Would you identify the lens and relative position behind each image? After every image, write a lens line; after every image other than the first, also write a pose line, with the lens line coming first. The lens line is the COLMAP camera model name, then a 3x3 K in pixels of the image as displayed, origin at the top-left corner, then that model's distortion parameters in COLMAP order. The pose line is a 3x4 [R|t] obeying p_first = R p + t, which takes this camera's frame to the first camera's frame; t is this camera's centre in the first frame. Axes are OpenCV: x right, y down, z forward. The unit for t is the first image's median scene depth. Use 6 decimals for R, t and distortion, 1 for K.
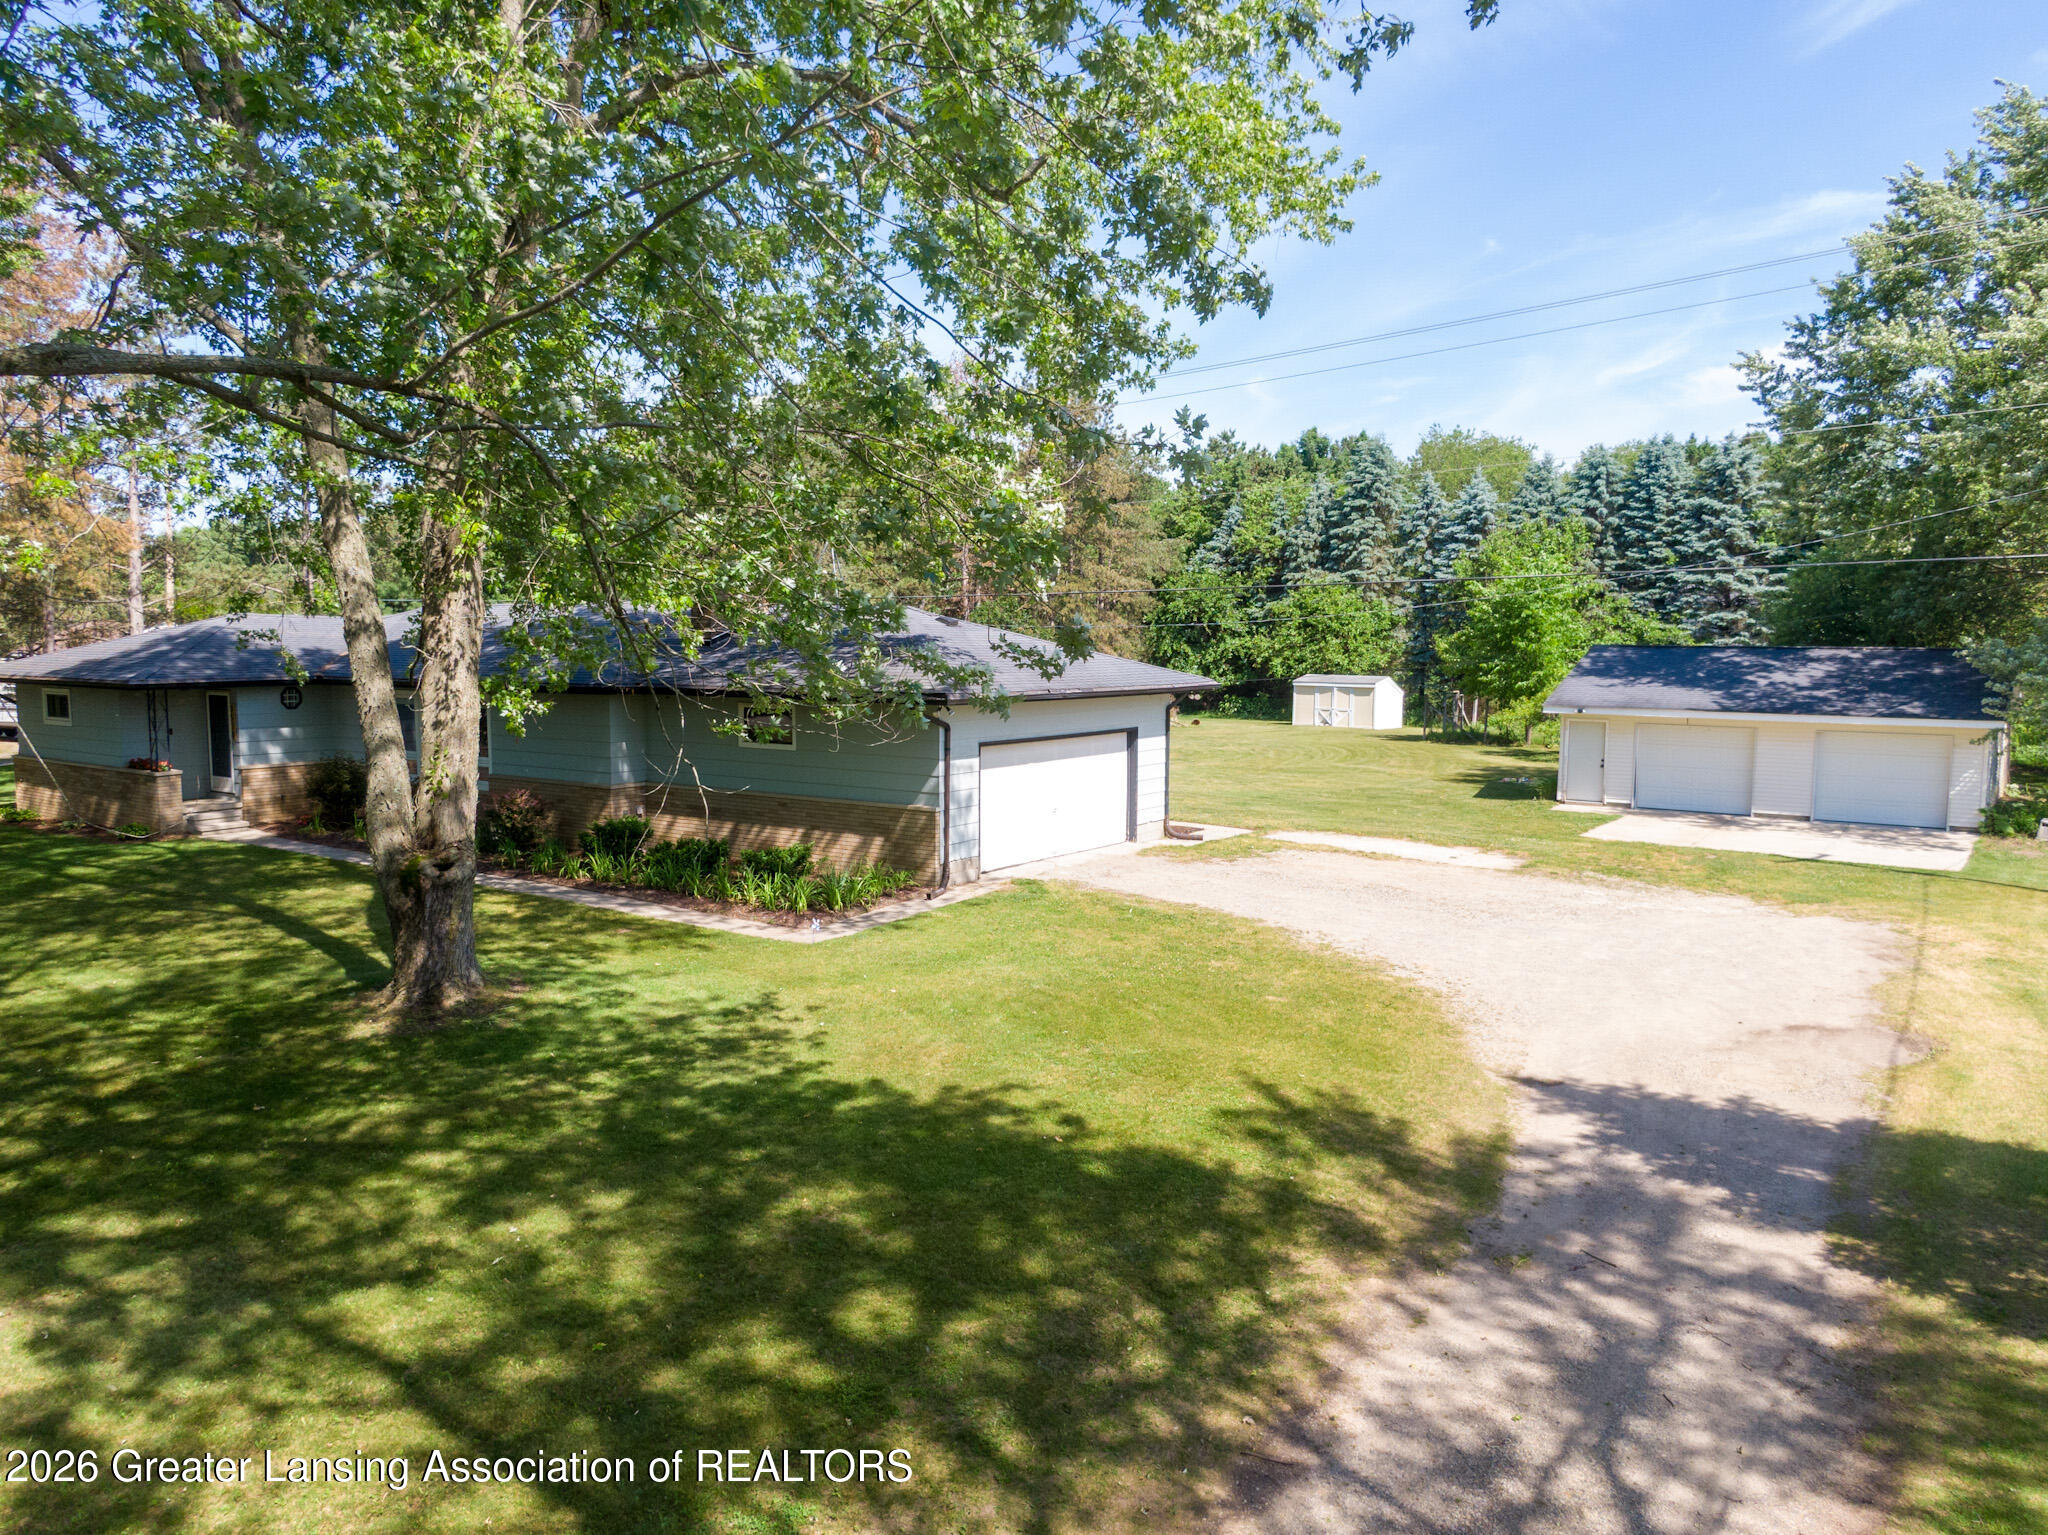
lens RADIAL K [[1421.0, 0, 1024.0], [0, 1421.0, 767.5], [0, 0, 1]] dist [0.006119, -0.034240]
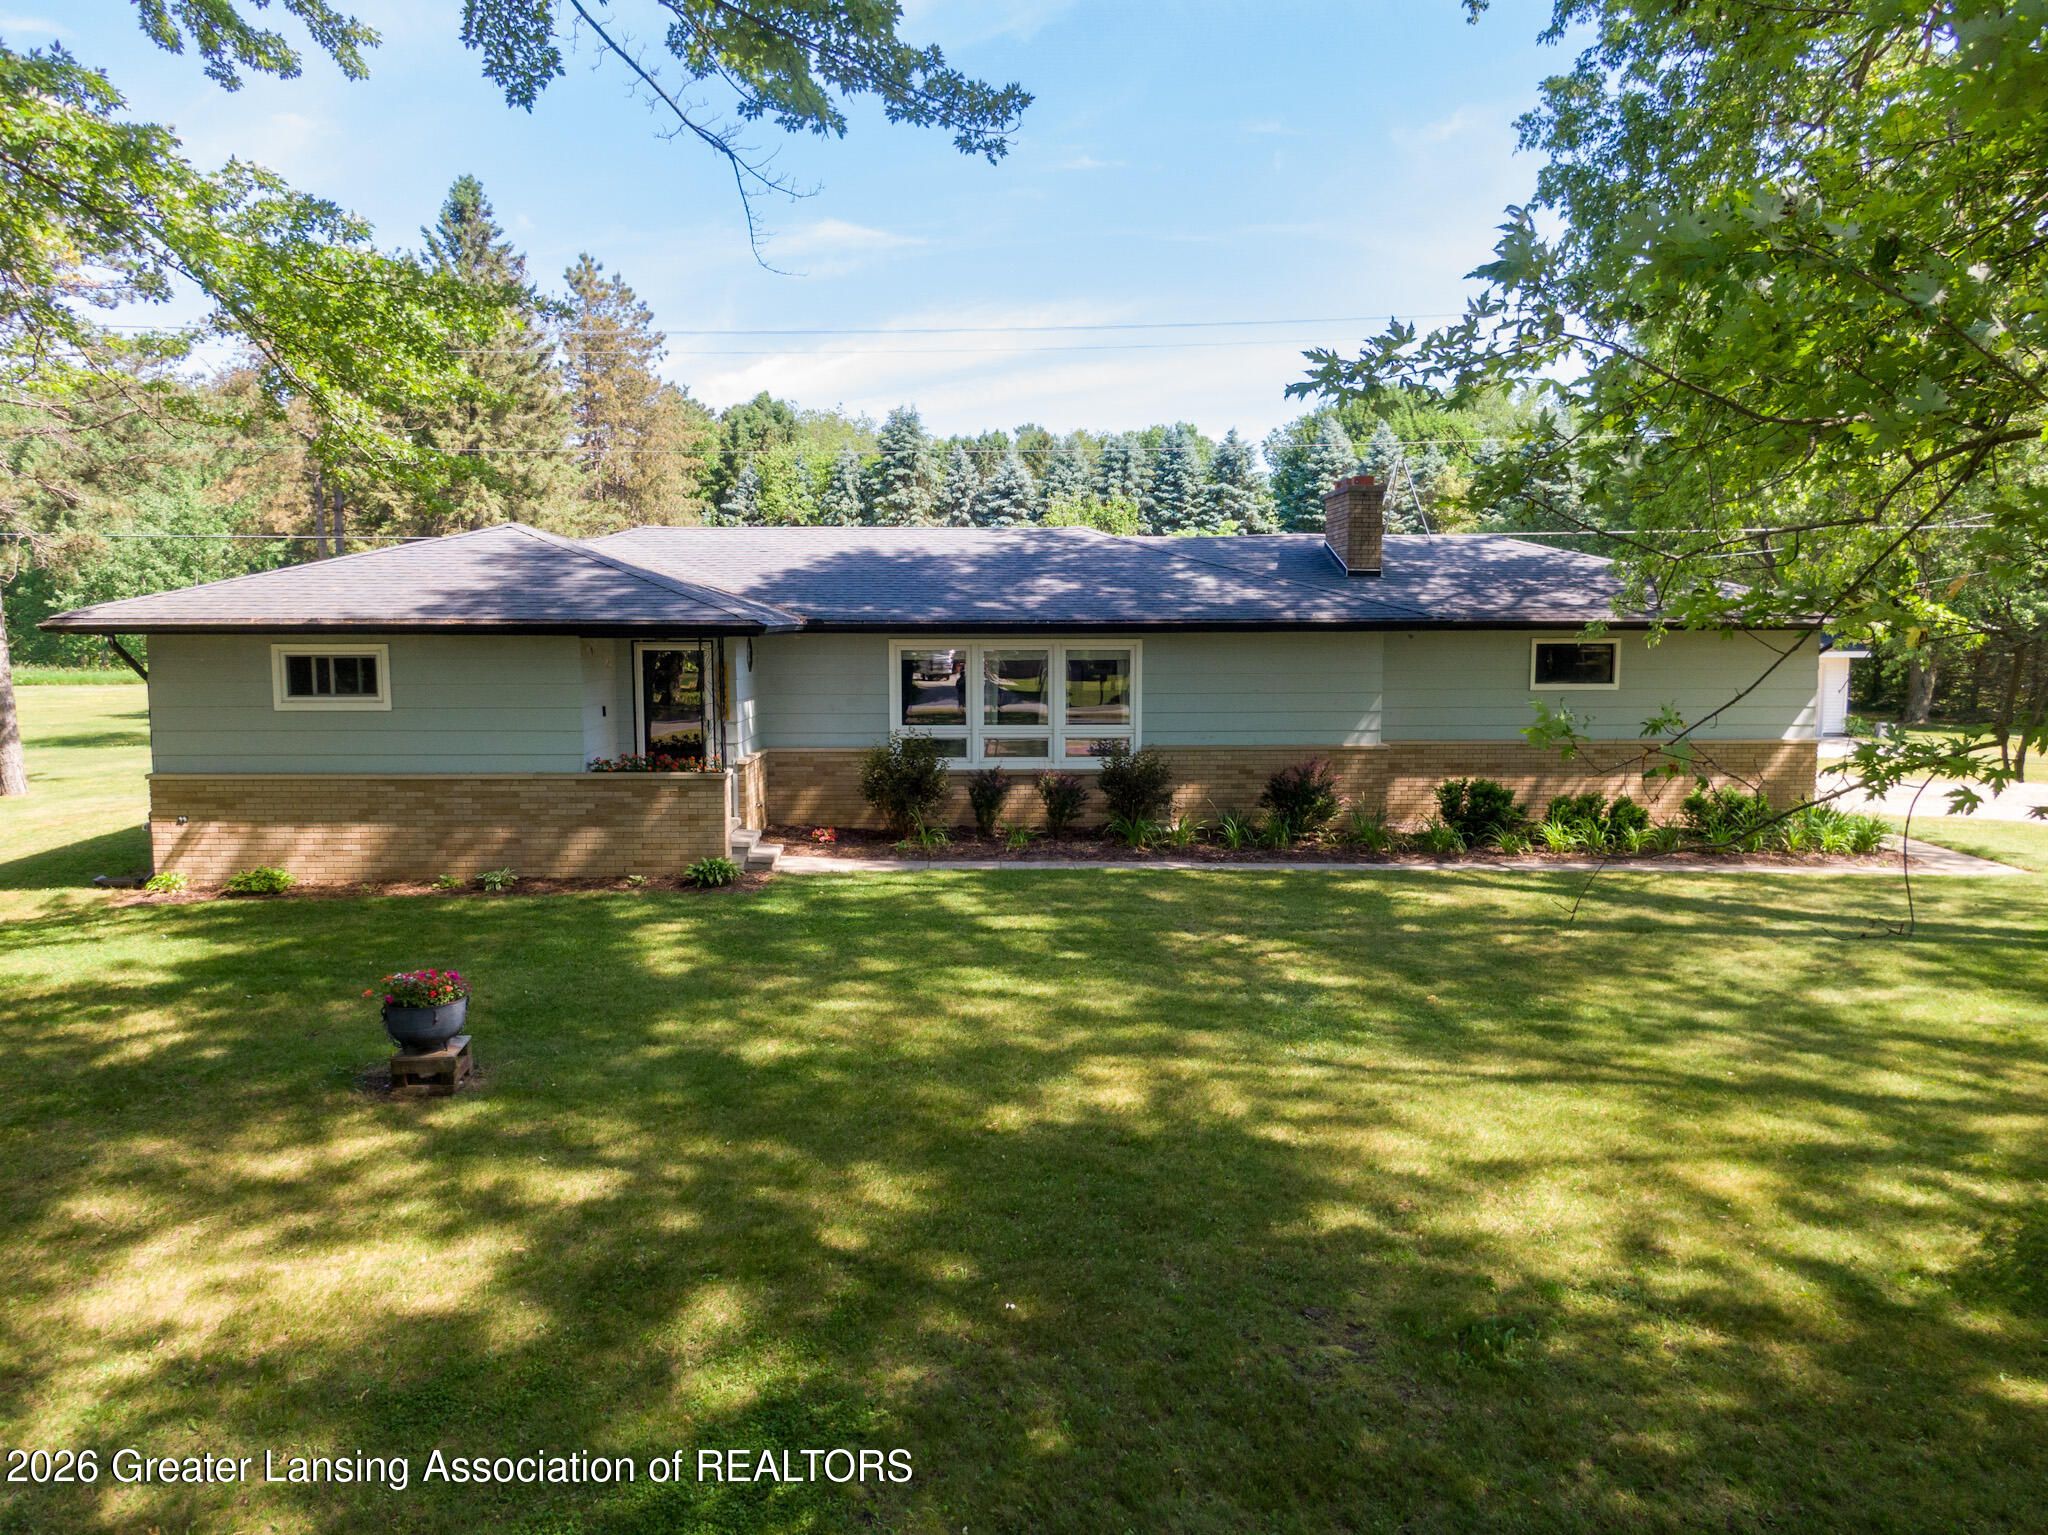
lens RADIAL K [[1421.0, 0, 1024.0], [0, 1421.0, 767.5], [0, 0, 1]] dist [0.006119, -0.034240]
pose [[0.804323, -0.064003, 0.590736, -0.298612], [0.059007, 0.997871, 0.027772, -0.003061], [-0.591256, 0.012520, 0.806387, 0.155033]]
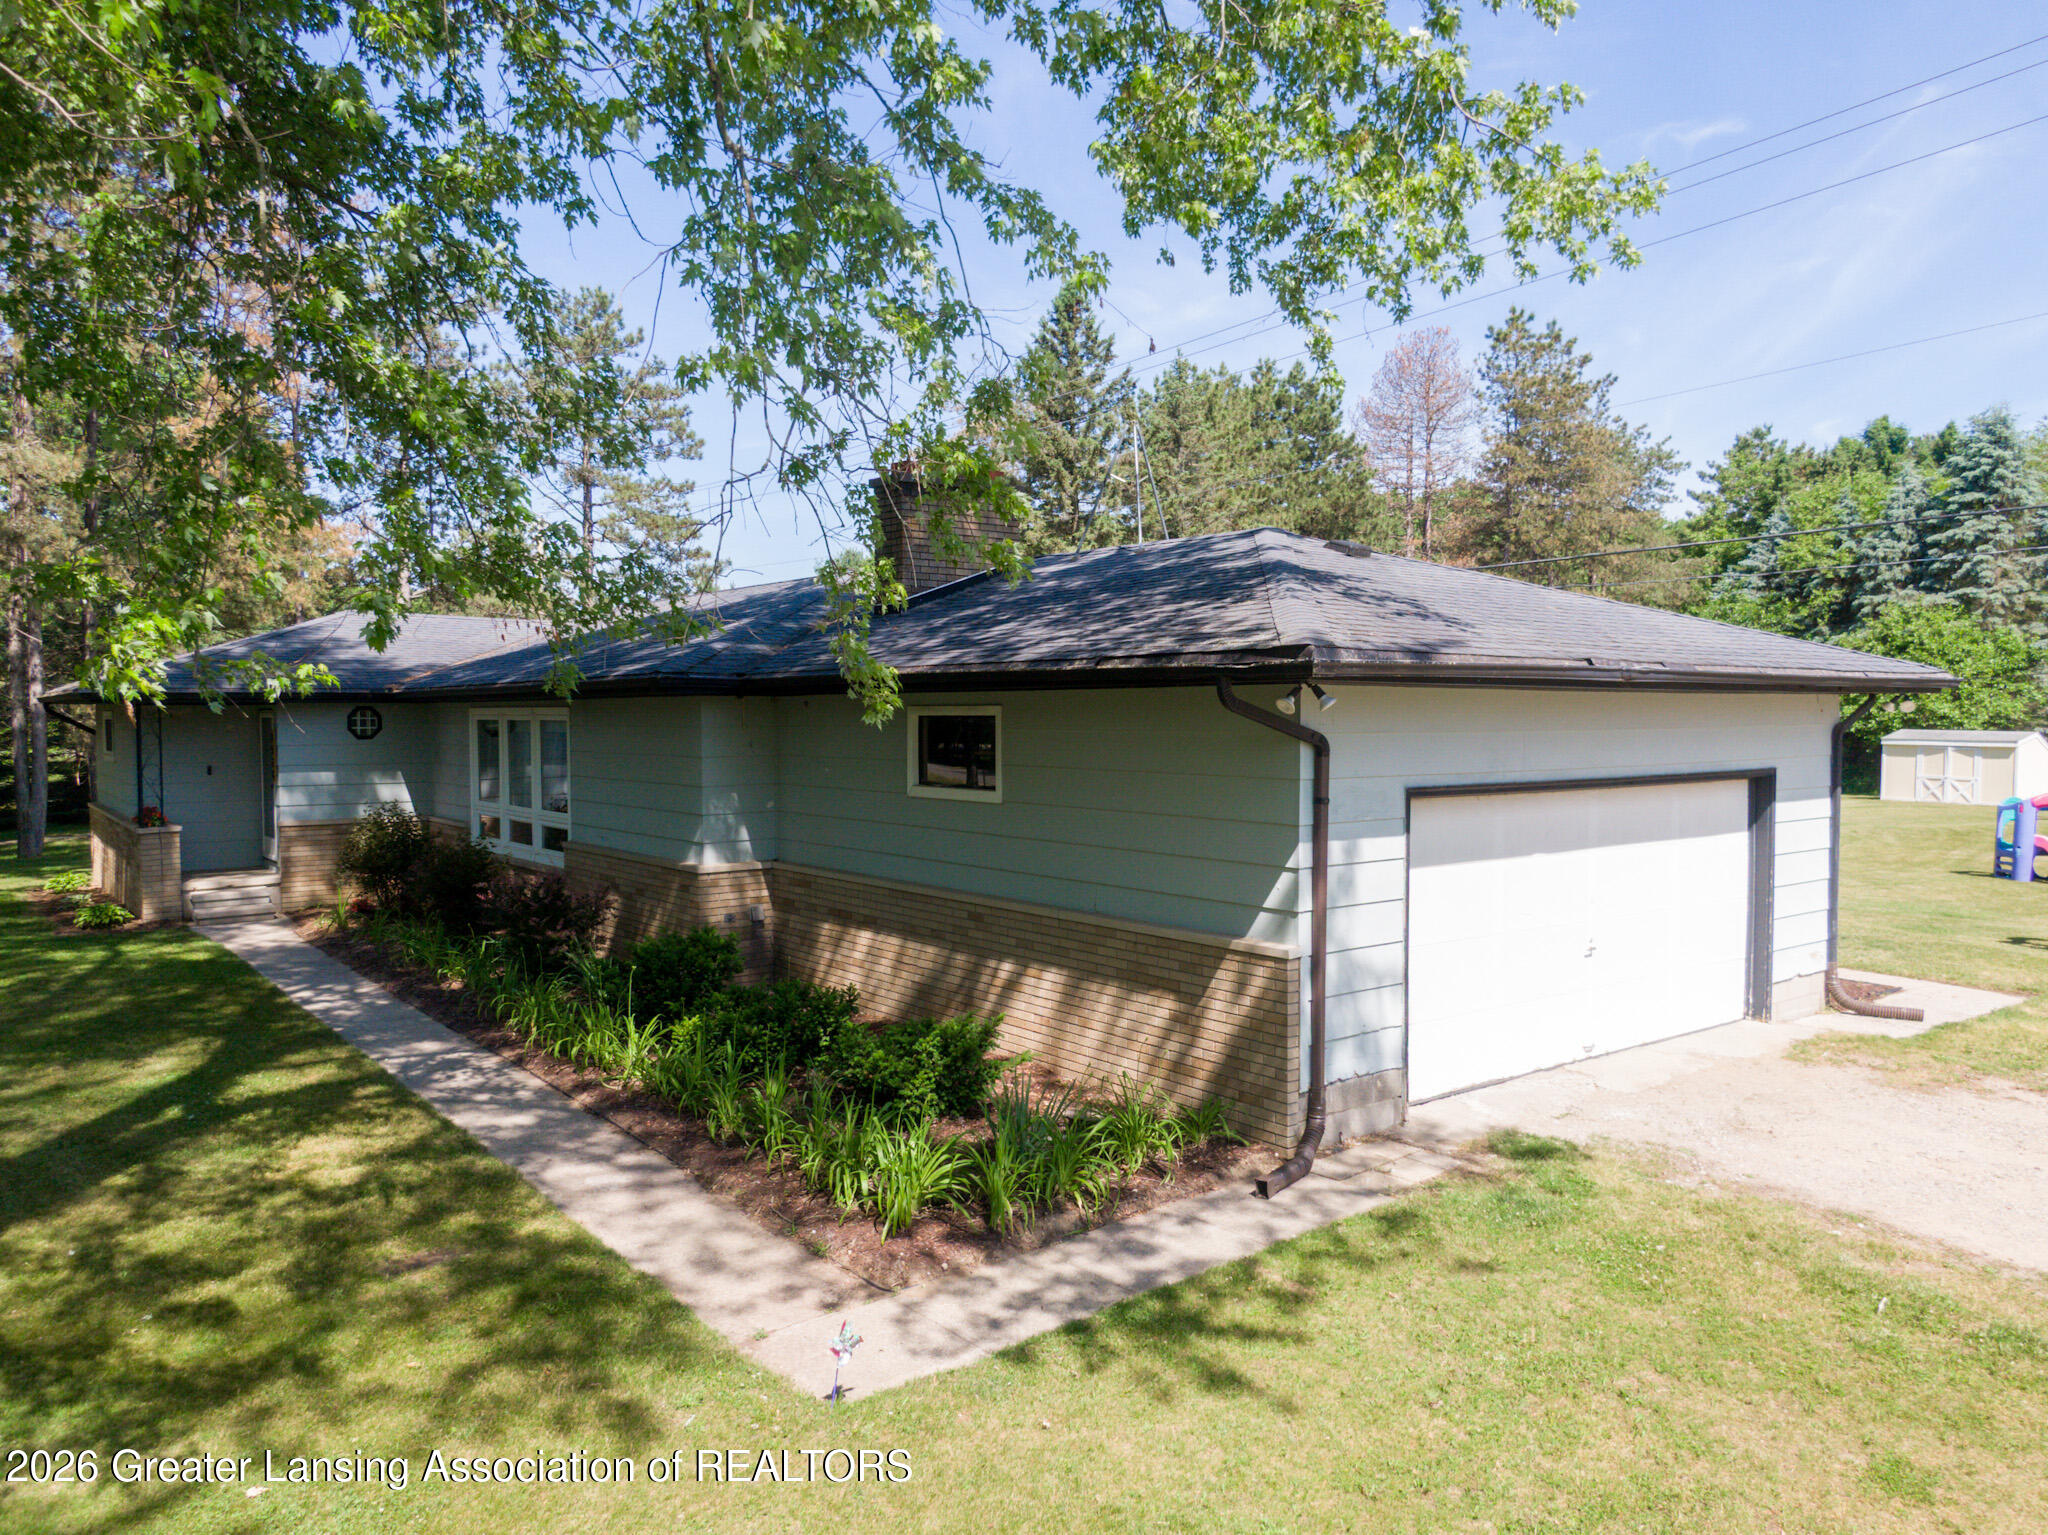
lens RADIAL K [[1421.0, 0, 1024.0], [0, 1421.0, 767.5], [0, 0, 1]] dist [0.006119, -0.034240]
pose [[0.951627, 0.005968, -0.307199, -0.003358], [-0.022510, 0.998479, -0.050335, -0.000209], [0.306431, 0.054815, 0.950313, 0.171712]]
